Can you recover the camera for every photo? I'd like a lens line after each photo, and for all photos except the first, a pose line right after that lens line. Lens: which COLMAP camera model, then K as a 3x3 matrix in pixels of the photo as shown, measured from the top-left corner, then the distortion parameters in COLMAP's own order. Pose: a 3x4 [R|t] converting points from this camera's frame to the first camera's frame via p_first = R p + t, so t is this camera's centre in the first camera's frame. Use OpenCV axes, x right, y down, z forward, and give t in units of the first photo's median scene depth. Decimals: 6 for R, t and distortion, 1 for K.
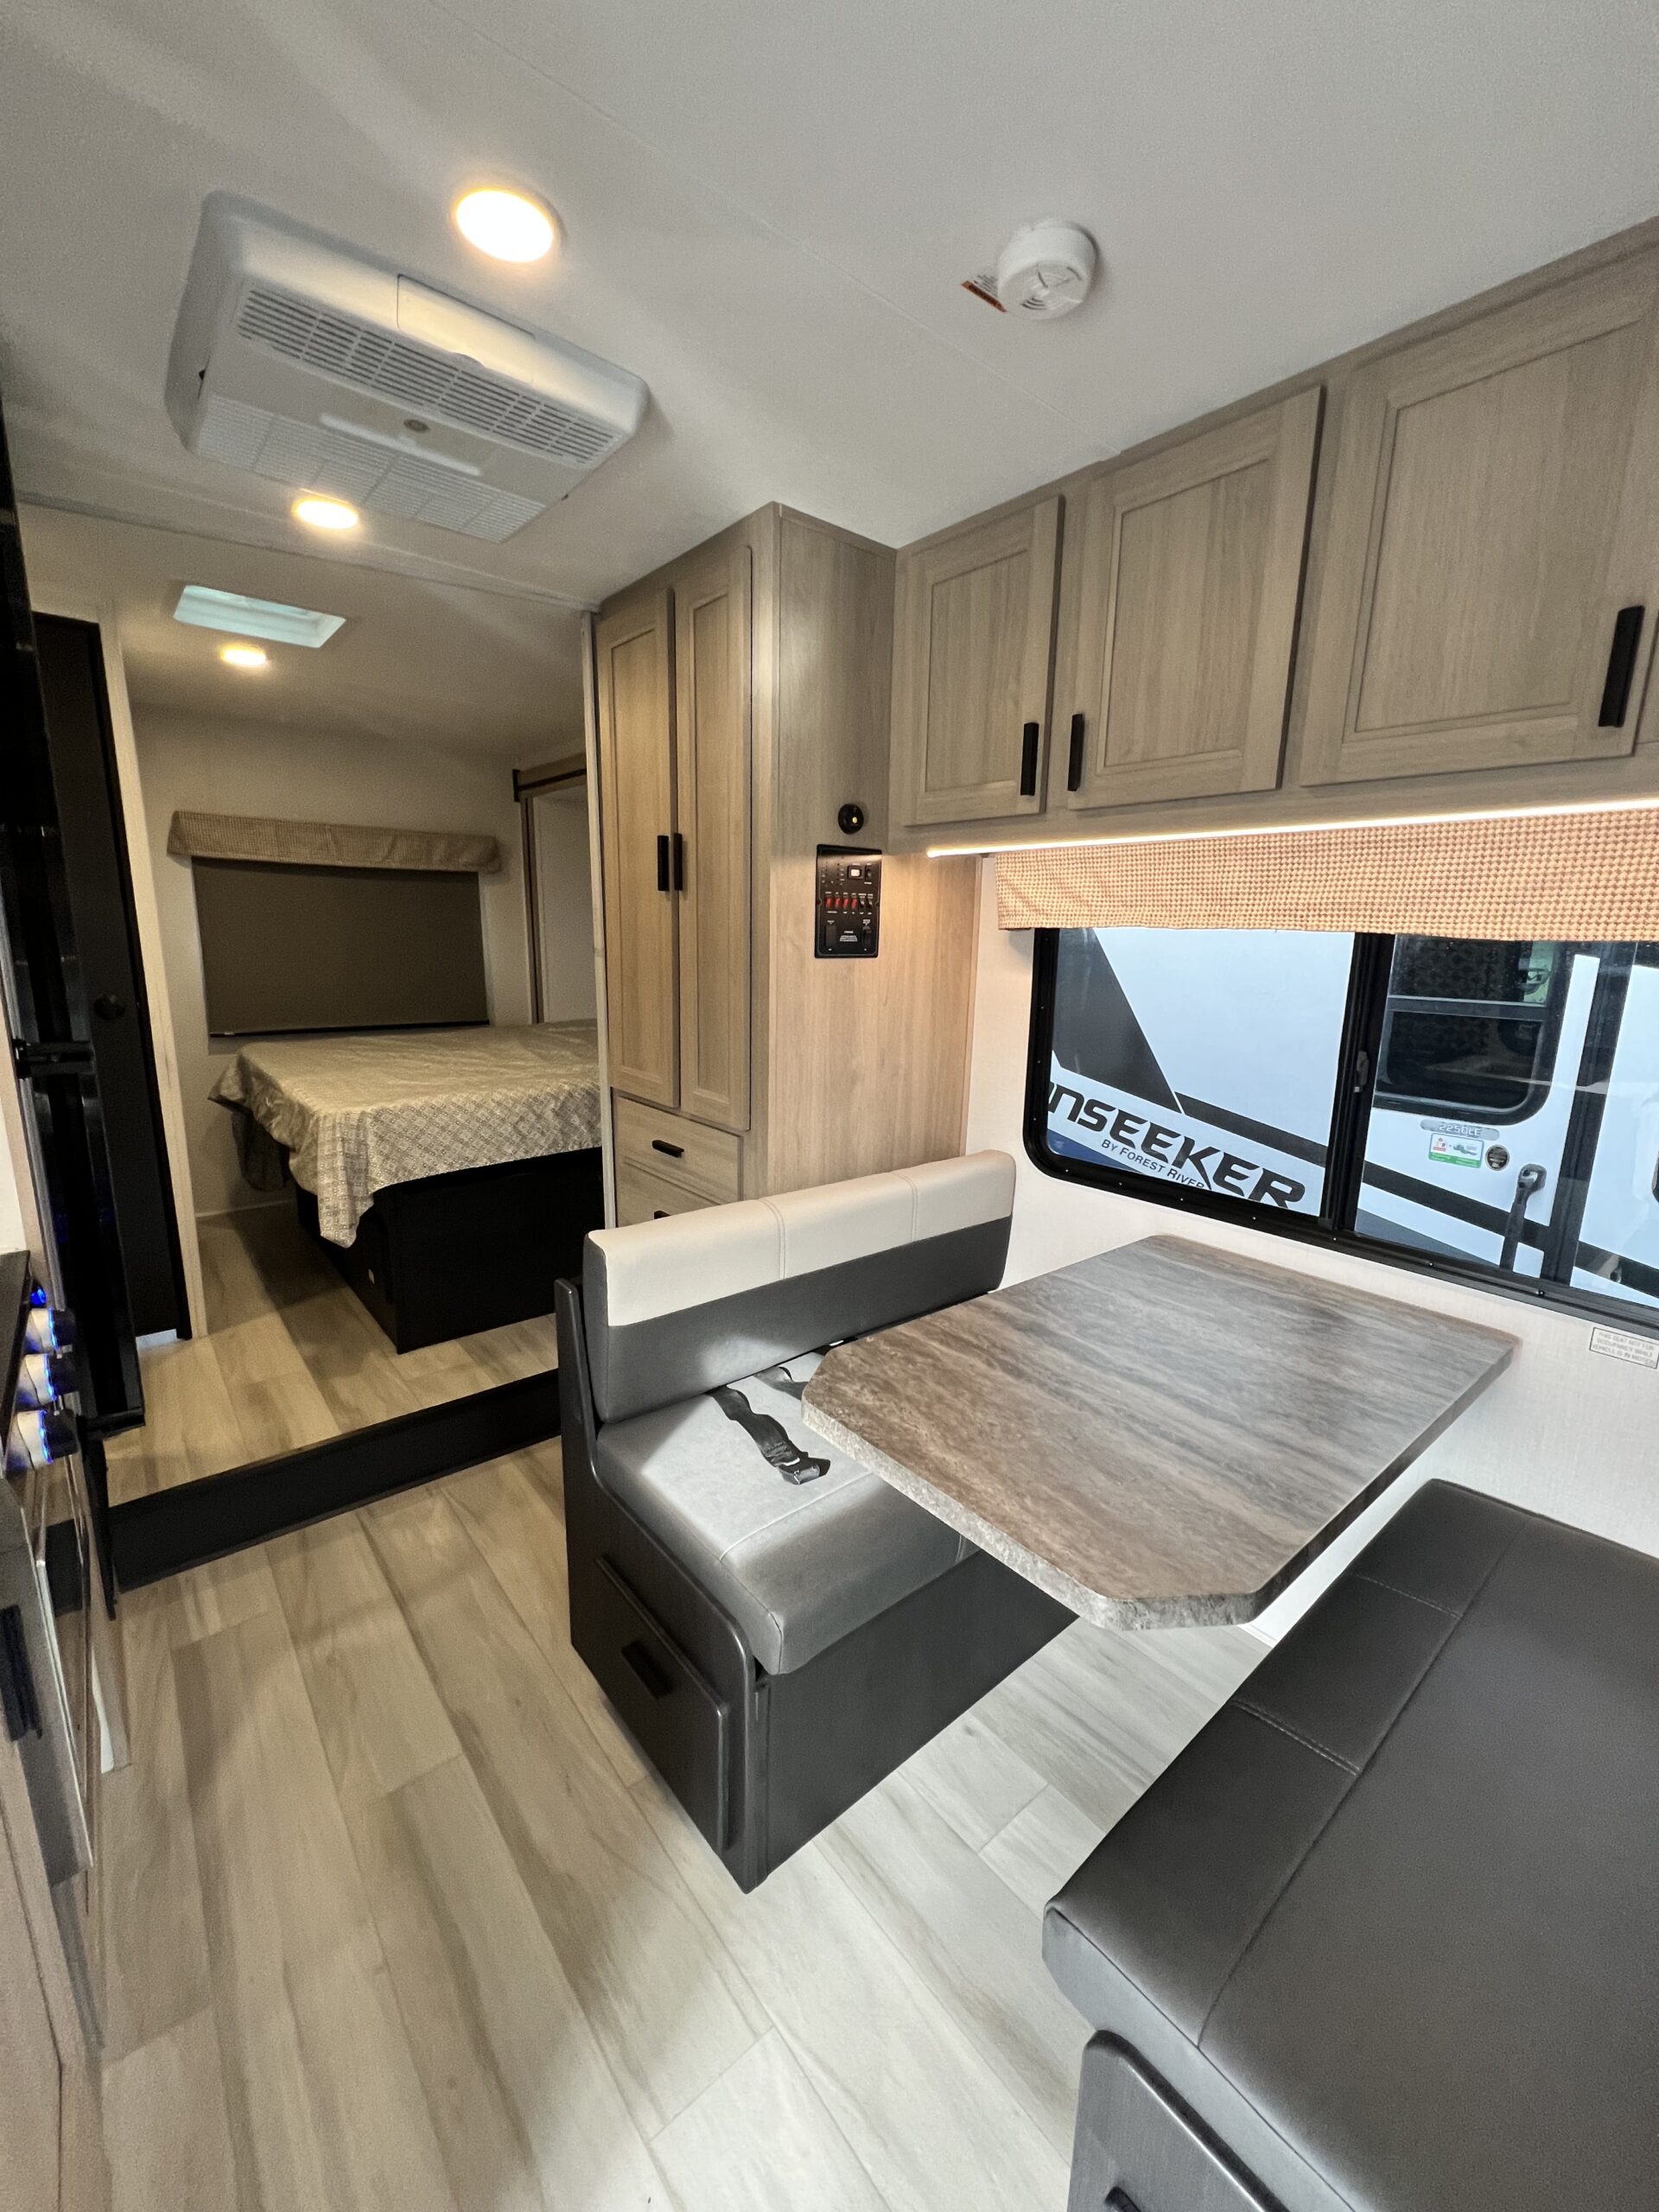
lens RADIAL K [[886.1, 0, 826.0], [0, 886.1, 1108.7], [0, 0, 1]] dist [0.000411, -0.000516]
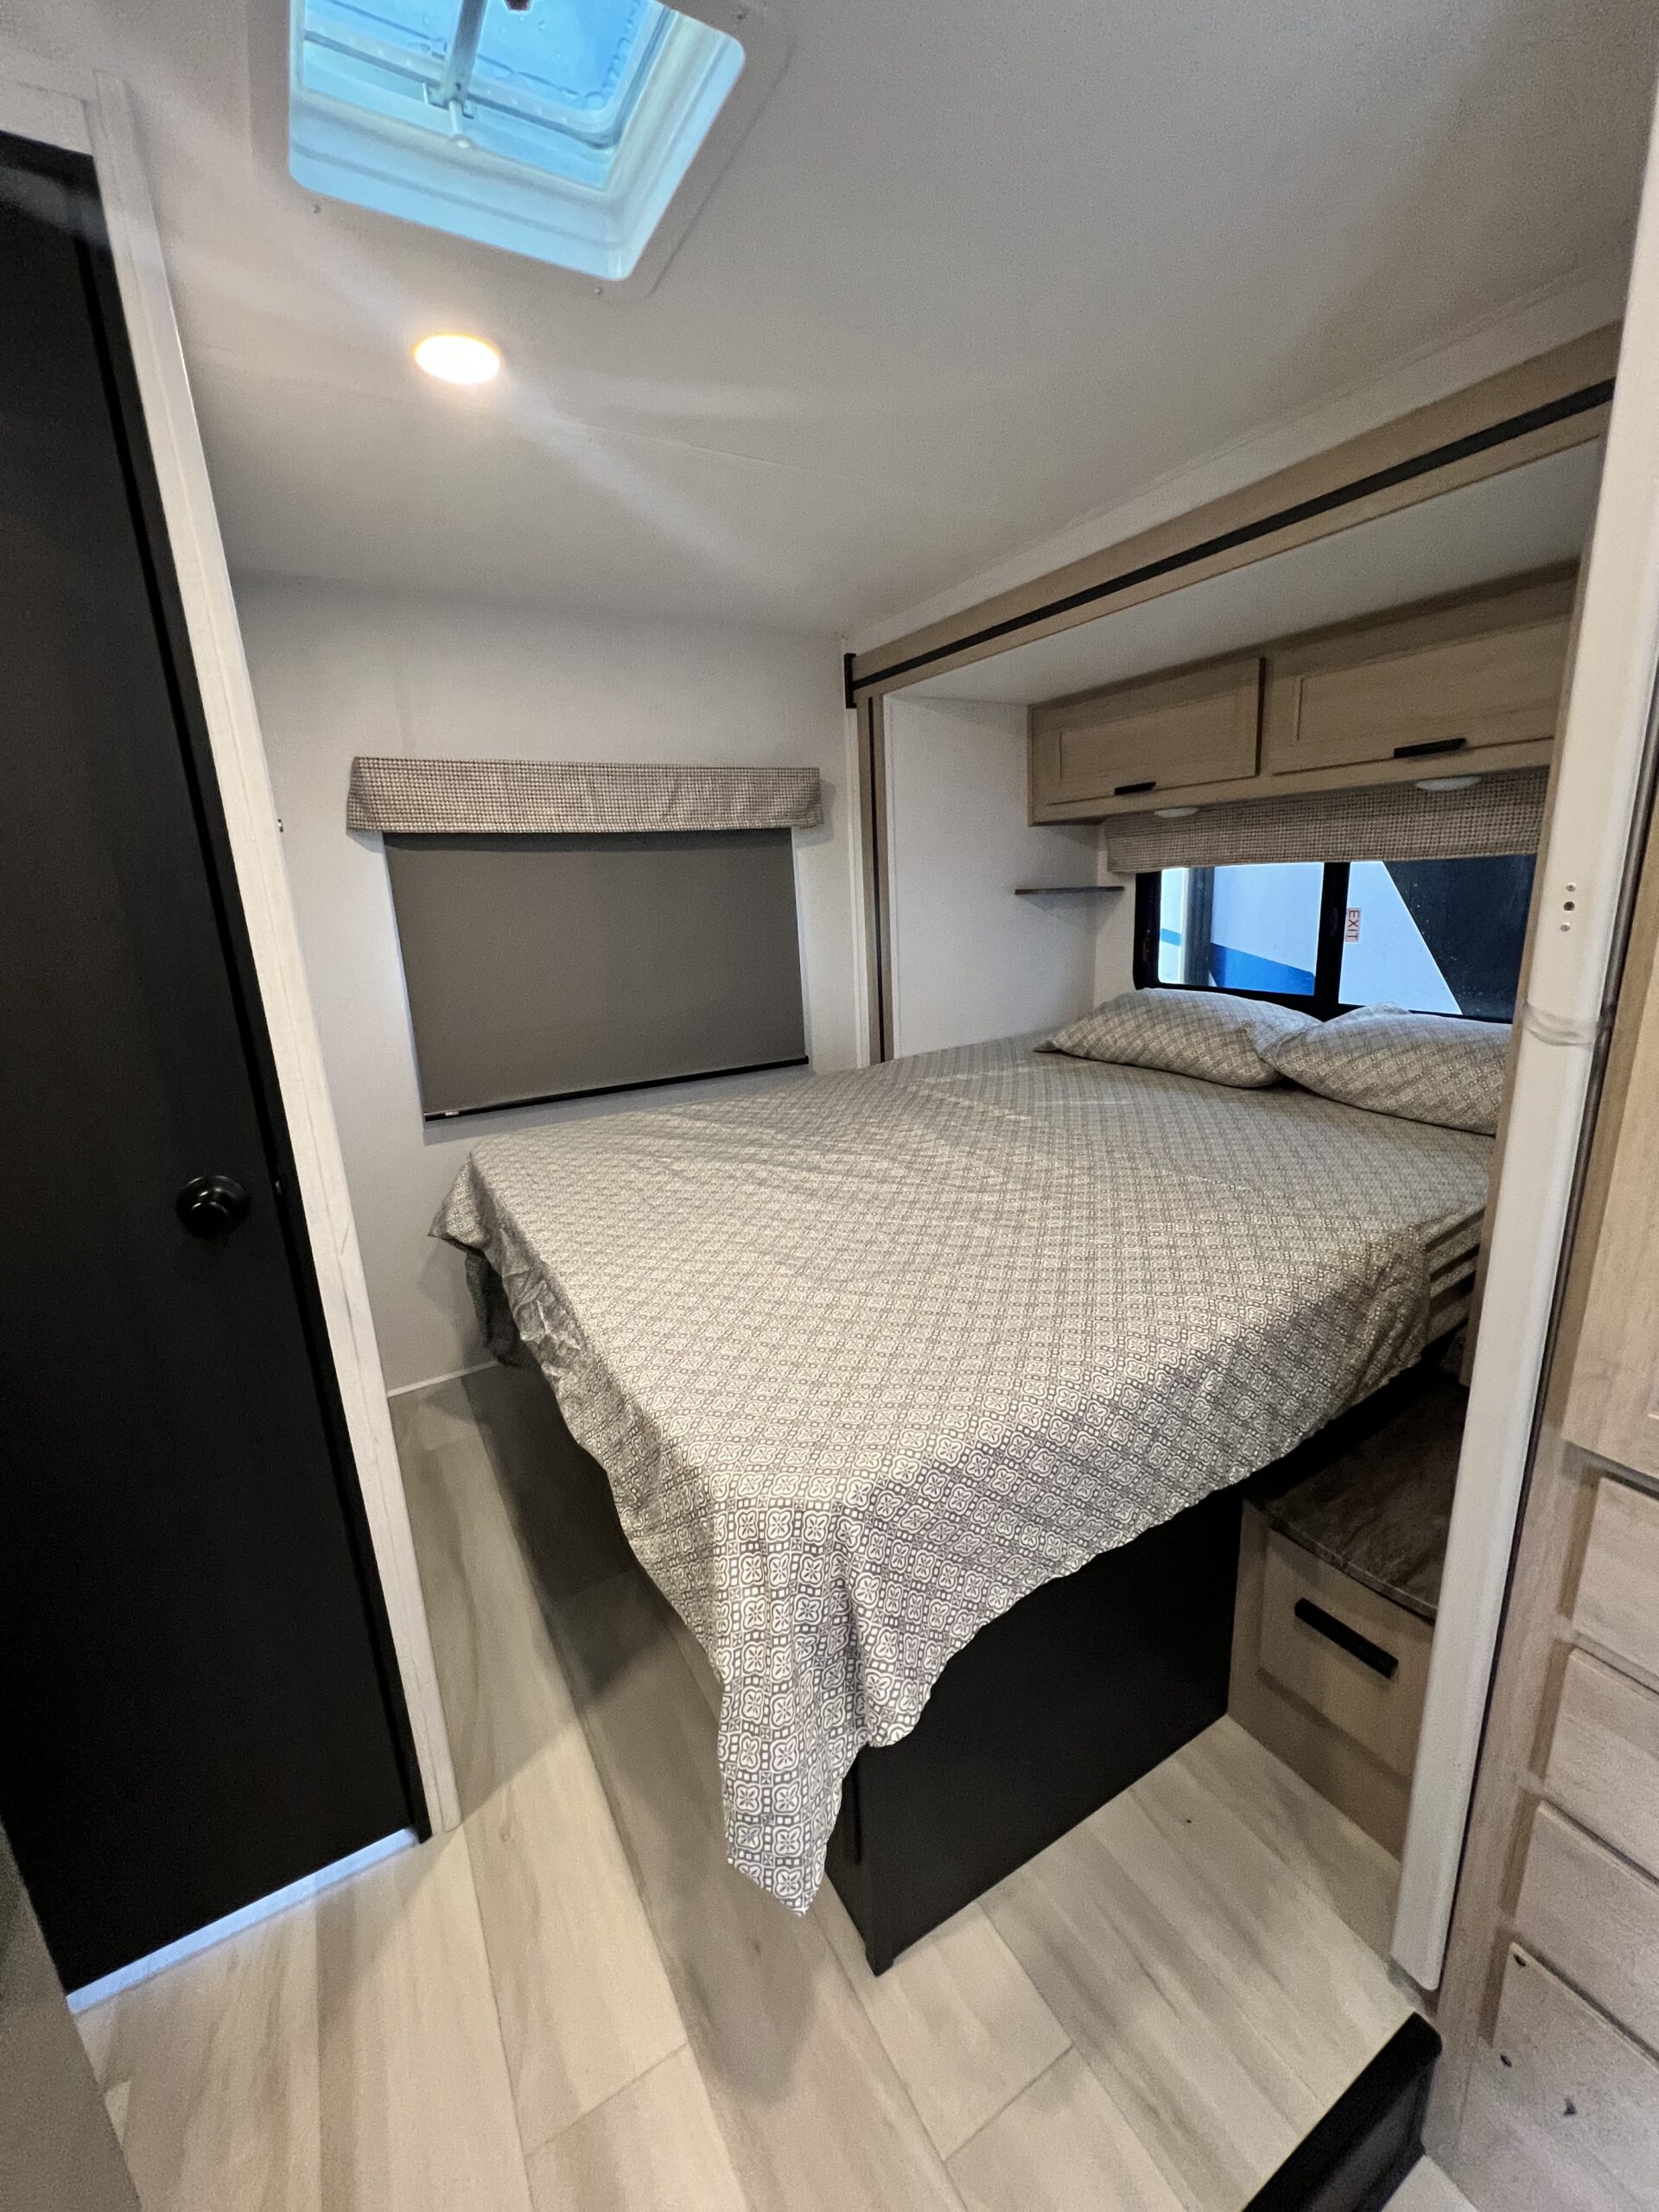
lens RADIAL K [[886.1, 0, 828.1], [0, 886.1, 1109.4], [0, 0, 1]] dist [0.000411, -0.000516]
pose [[0.984480, -0.017689, -0.174601, -0.549684], [0.027409, 0.998196, 0.053417, -0.209787], [0.173342, -0.057373, 0.983189, 0.781762]]
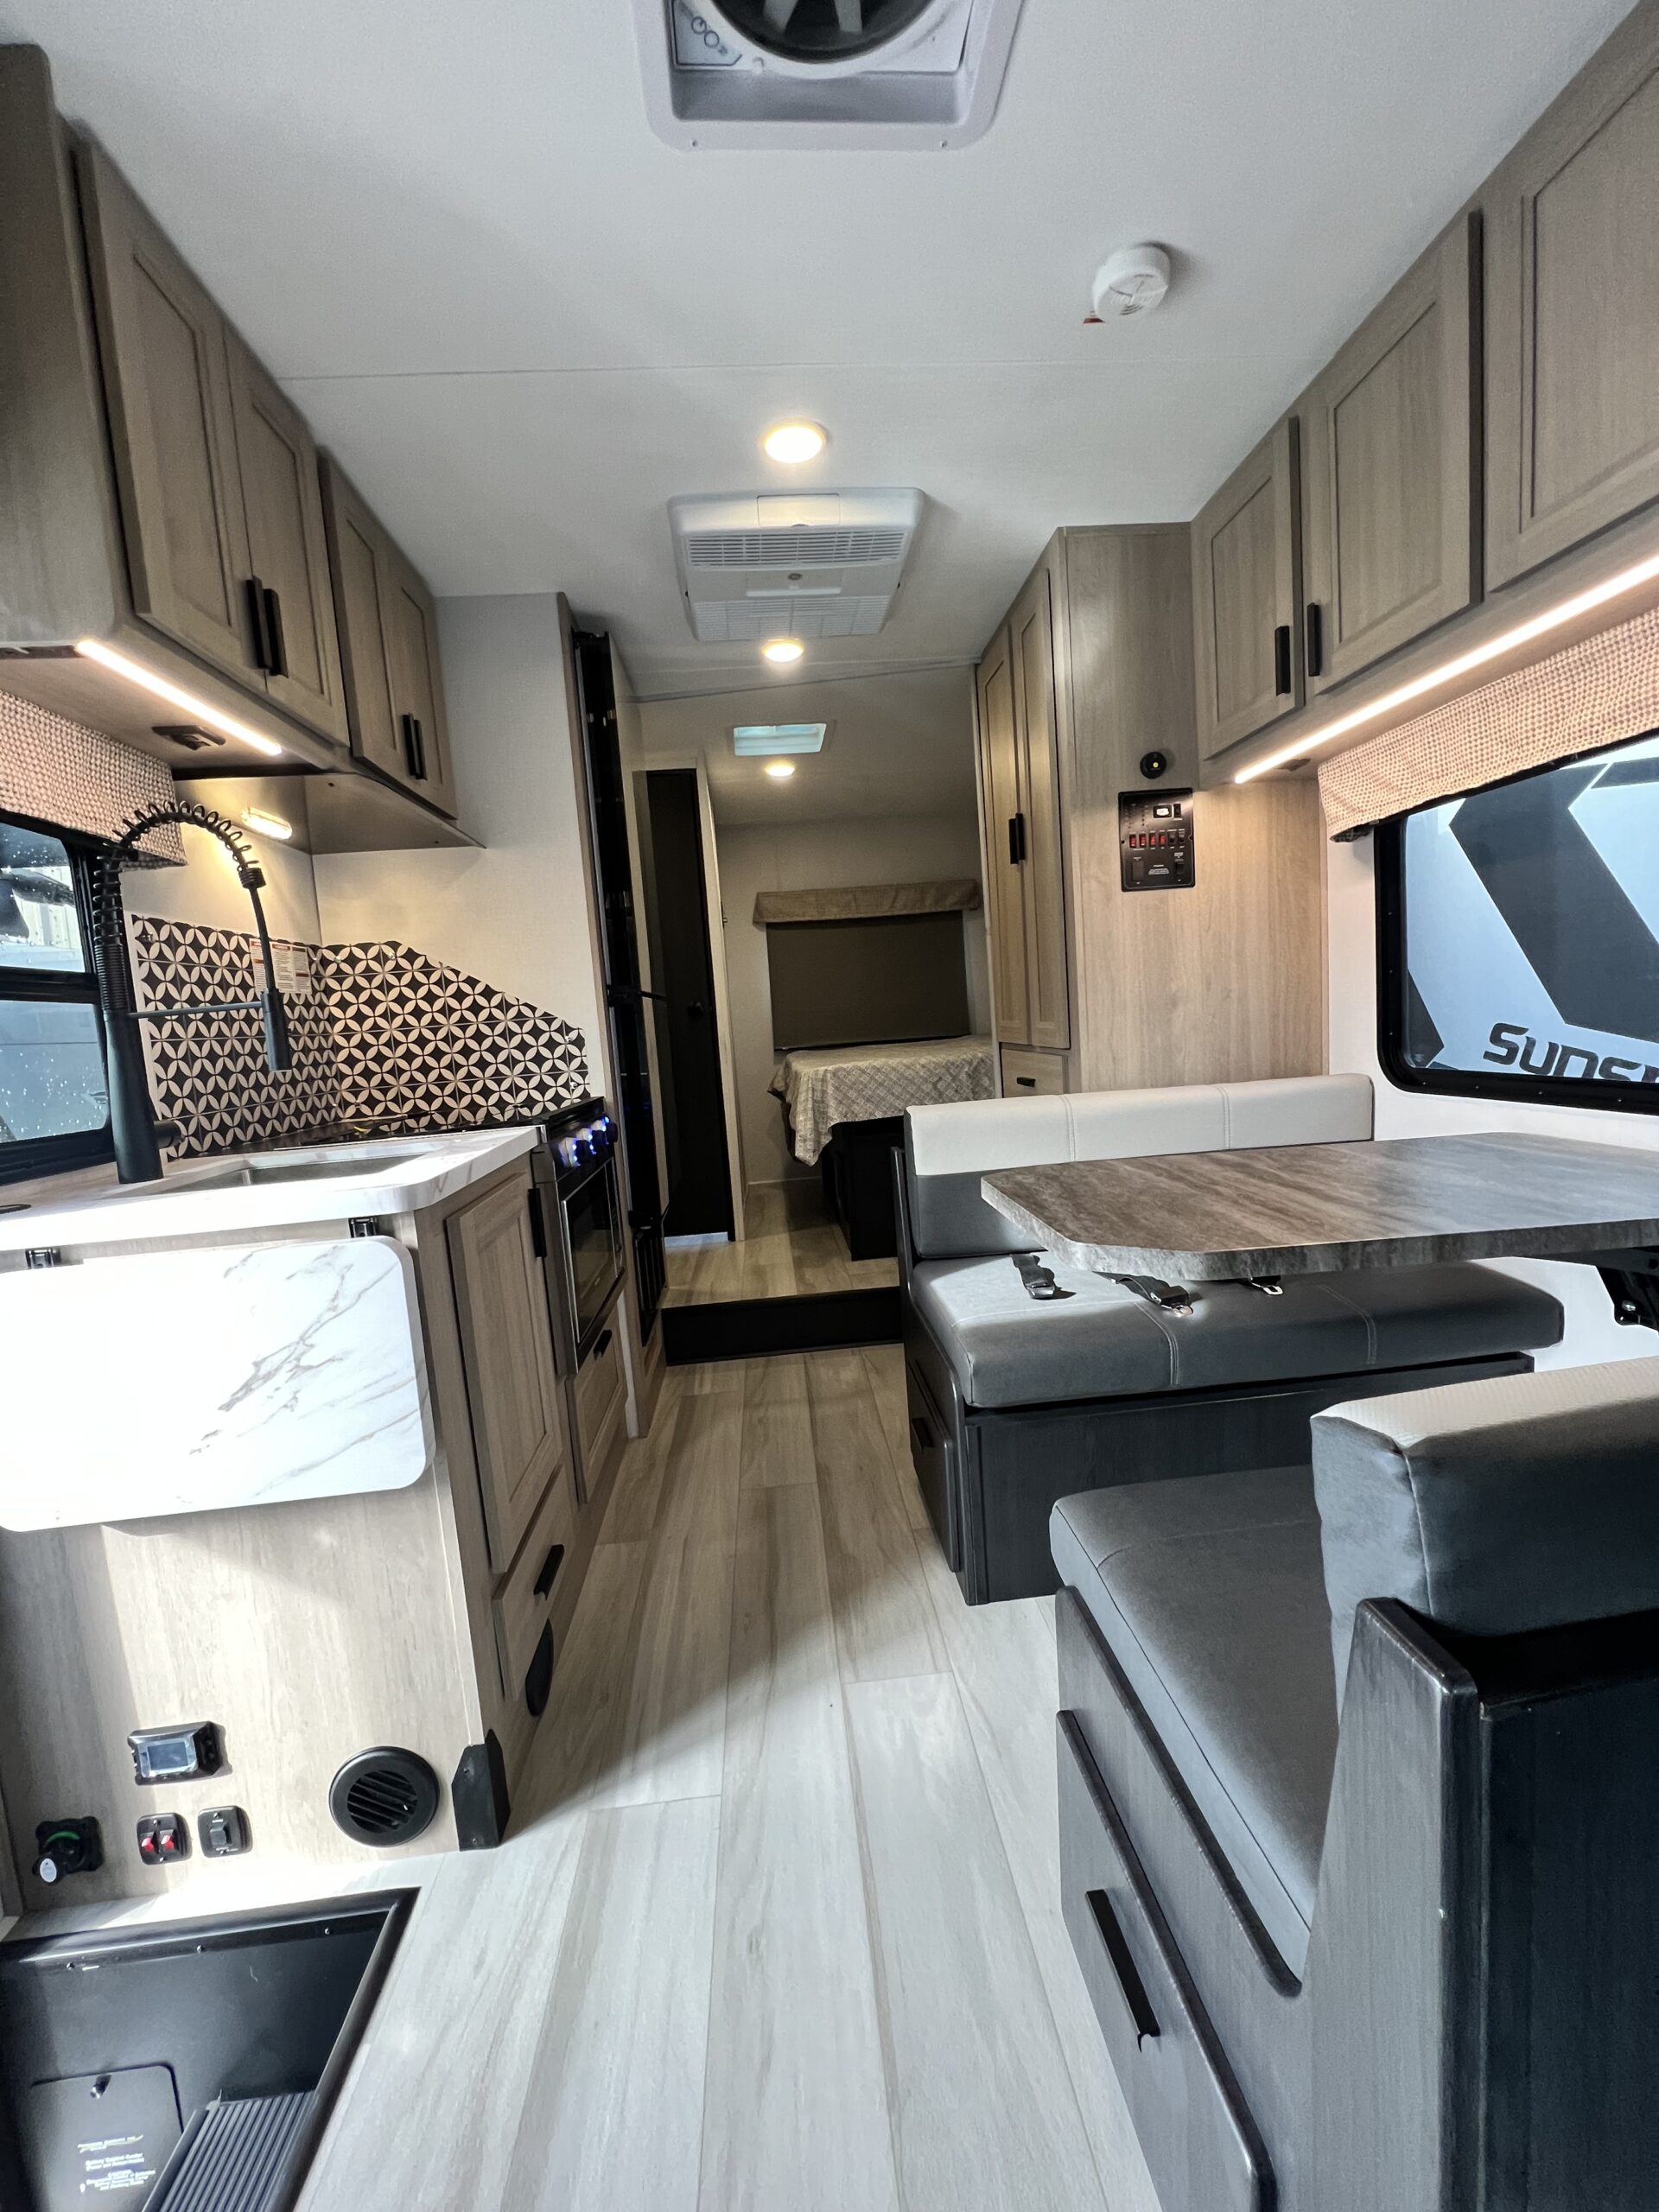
lens RADIAL K [[886.1, 0, 824.5], [0, 886.1, 1108.2], [0, 0, 1]] dist [0.000411, -0.000516]
pose [[0.809412, -0.018984, -0.586934, 0.328031], [-0.028767, 0.996996, -0.071917, 0.192160], [0.586536, 0.075095, 0.806434, -0.115192]]
